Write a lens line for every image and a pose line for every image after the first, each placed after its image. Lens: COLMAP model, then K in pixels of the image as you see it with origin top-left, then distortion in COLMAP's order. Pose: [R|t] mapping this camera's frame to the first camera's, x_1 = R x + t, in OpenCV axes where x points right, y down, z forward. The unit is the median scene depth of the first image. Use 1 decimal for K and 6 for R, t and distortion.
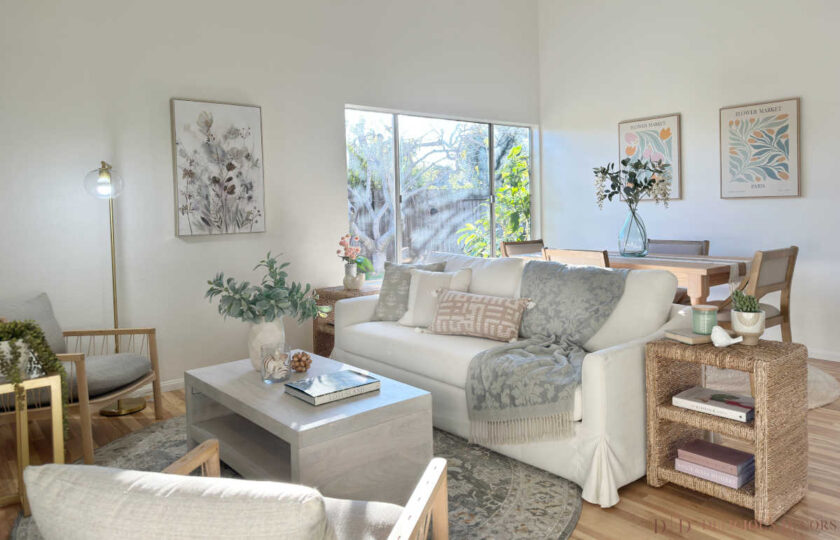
lens RADIAL K [[588.4, 0, 424.7], [0, 588.4, 232.6], [0, 0, 1]] dist [0.089731, -0.144695]
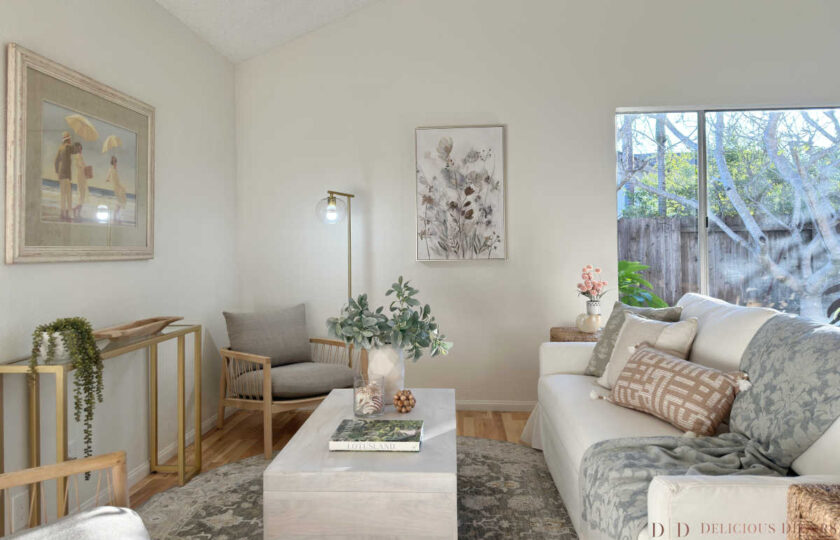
lens RADIAL K [[602.7, 0, 419.1], [0, 602.7, 238.2], [0, 0, 1]] dist [0.125116, -0.219985]
pose [[0.726344, 0.003883, -0.687320, 0.301597], [-0.033190, 0.999016, -0.029430, -0.001522], [0.686529, 0.044188, 0.725758, 0.231933]]
